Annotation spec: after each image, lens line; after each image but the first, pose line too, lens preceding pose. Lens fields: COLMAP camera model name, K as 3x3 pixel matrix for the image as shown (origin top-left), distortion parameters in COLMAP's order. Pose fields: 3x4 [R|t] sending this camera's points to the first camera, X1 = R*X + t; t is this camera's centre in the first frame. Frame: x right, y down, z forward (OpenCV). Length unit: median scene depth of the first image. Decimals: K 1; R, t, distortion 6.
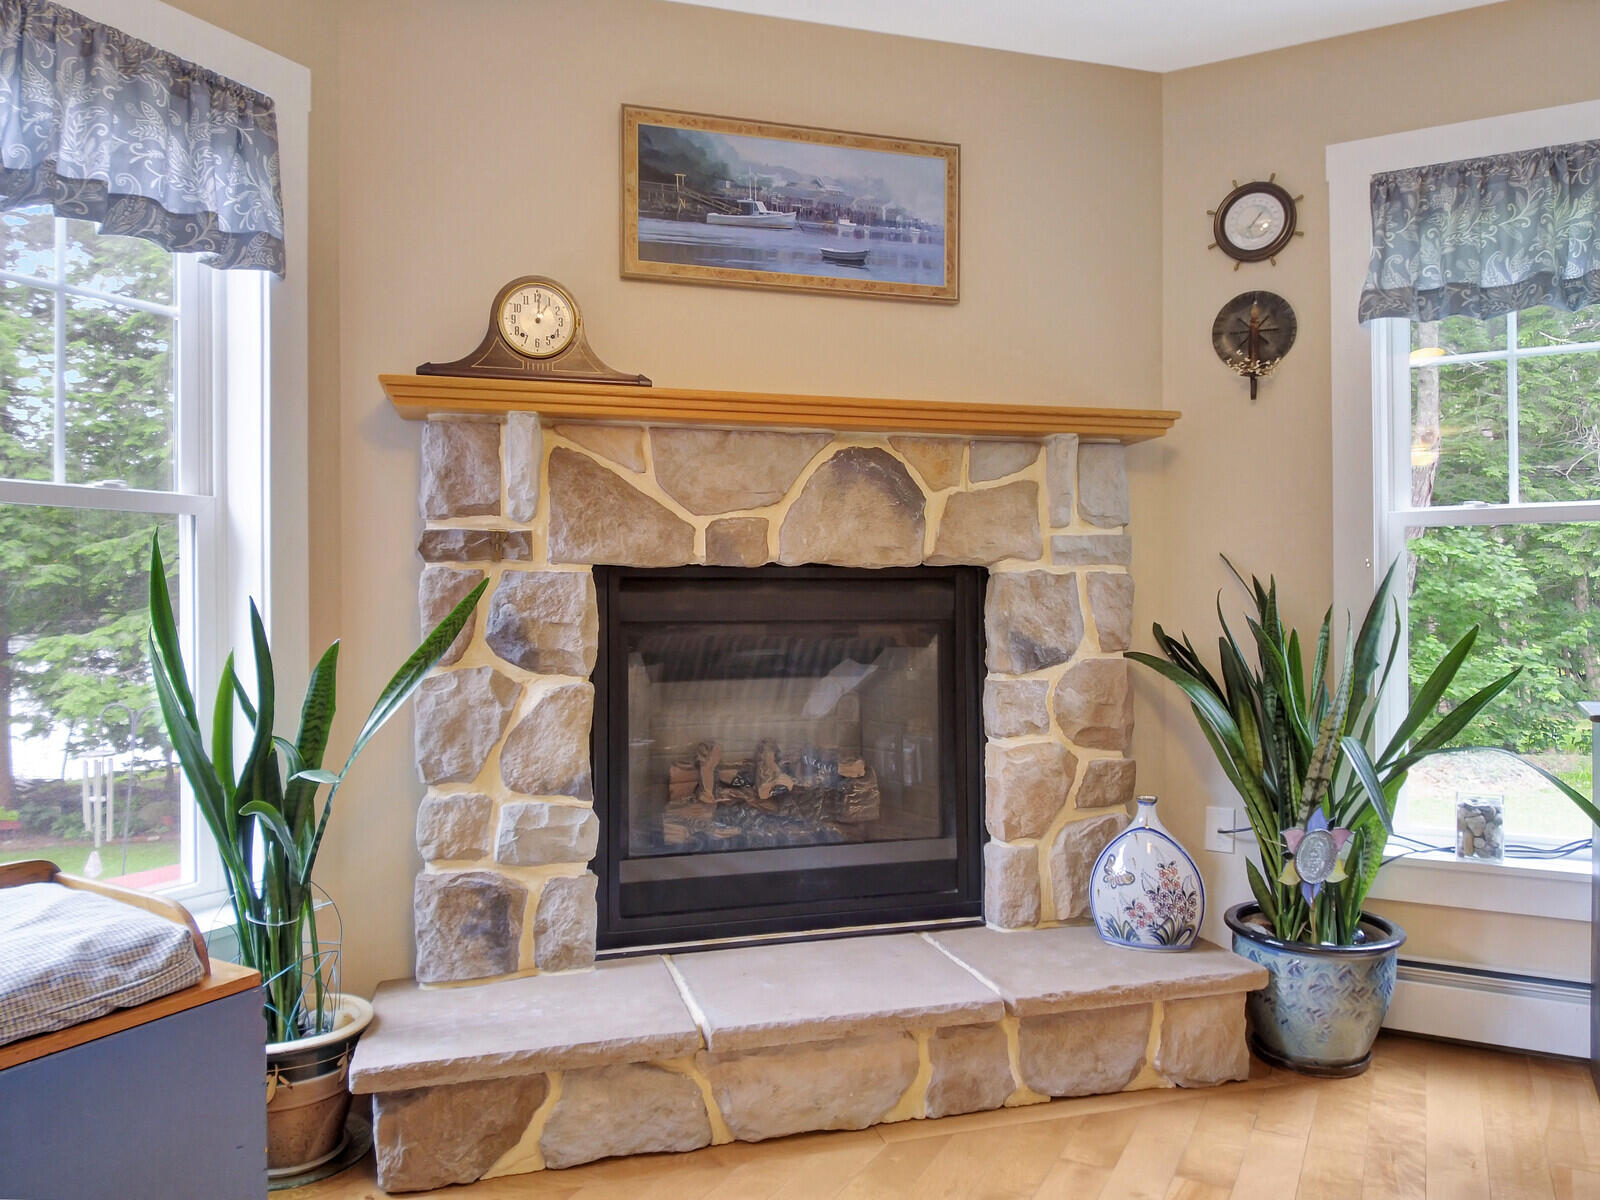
lens RADIAL K [[1119.5, 0, 800.0], [0, 1119.5, 600.0], [0, 0, 1]] dist [0.061296, -0.090396]
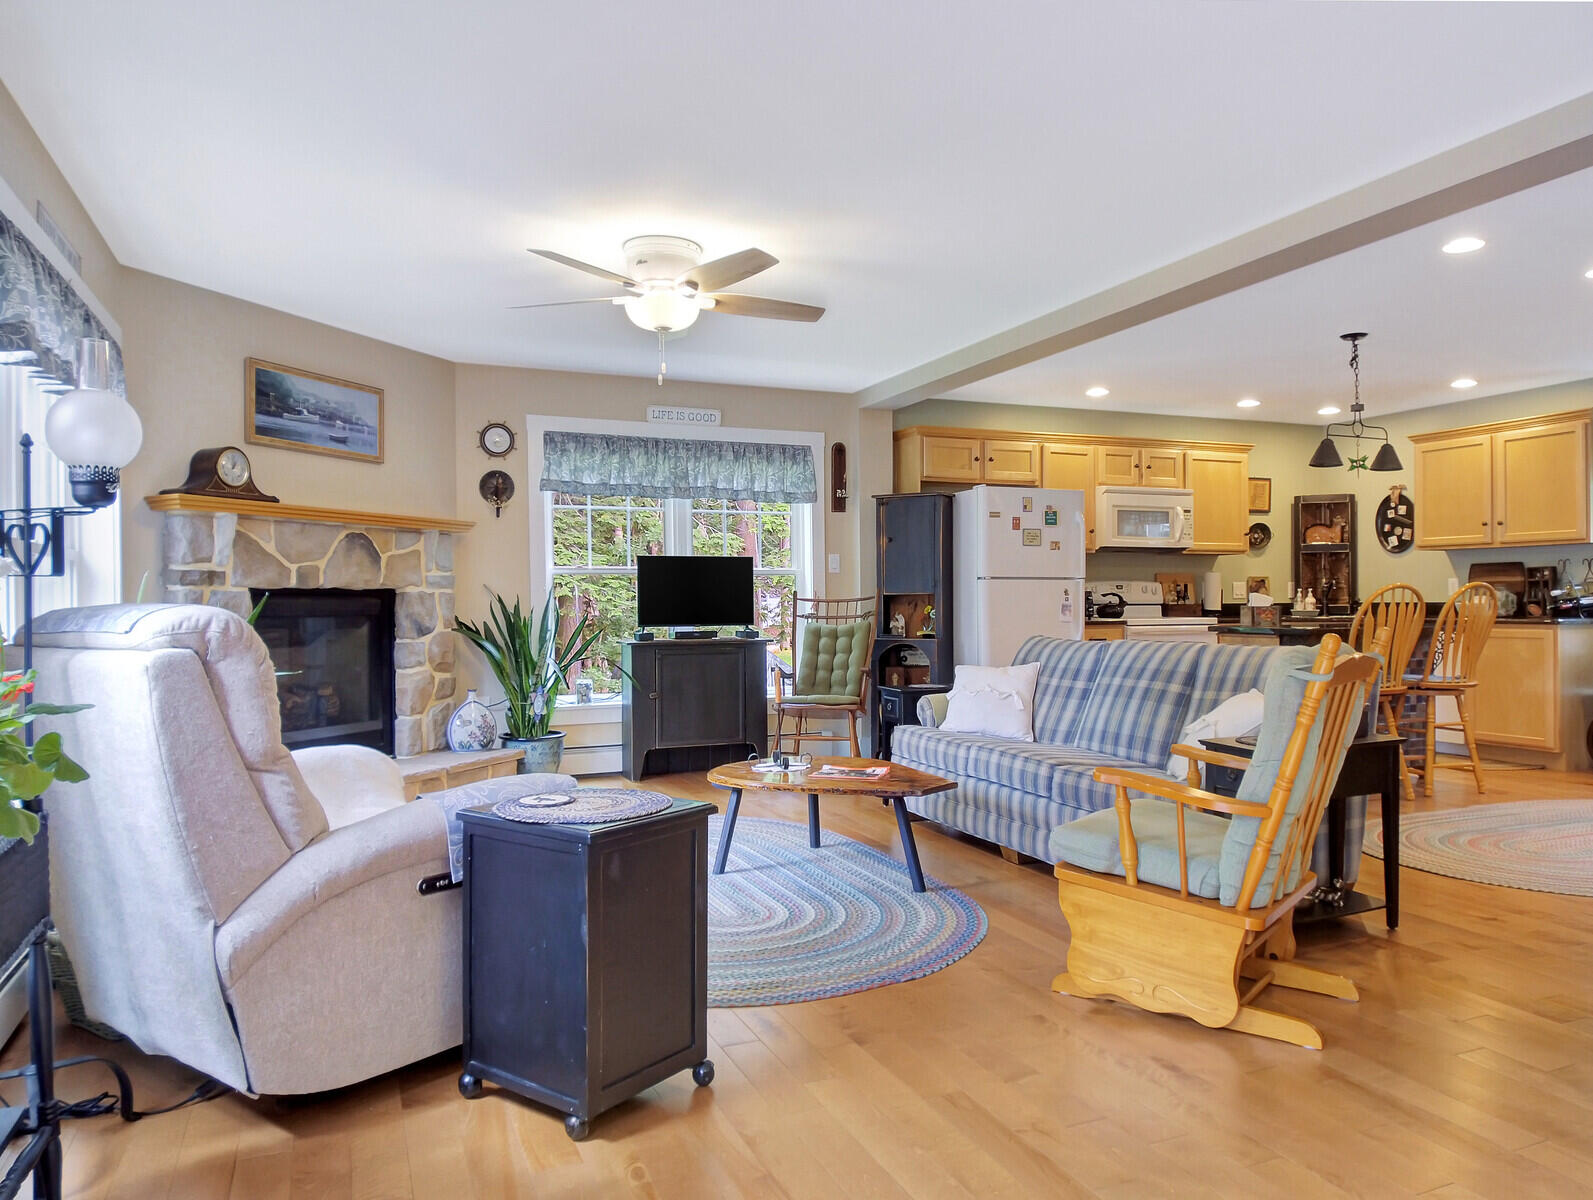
lens RADIAL K [[1114.6, 0, 796.5], [0, 1114.6, 600.0], [0, 0, 1]] dist [0.061296, -0.090396]
pose [[0.628775, 0.000891, 0.777587, -1.045304], [0.005262, 0.999972, -0.005400, 0.006482], [-0.777569, 0.007487, 0.628753, -0.956216]]
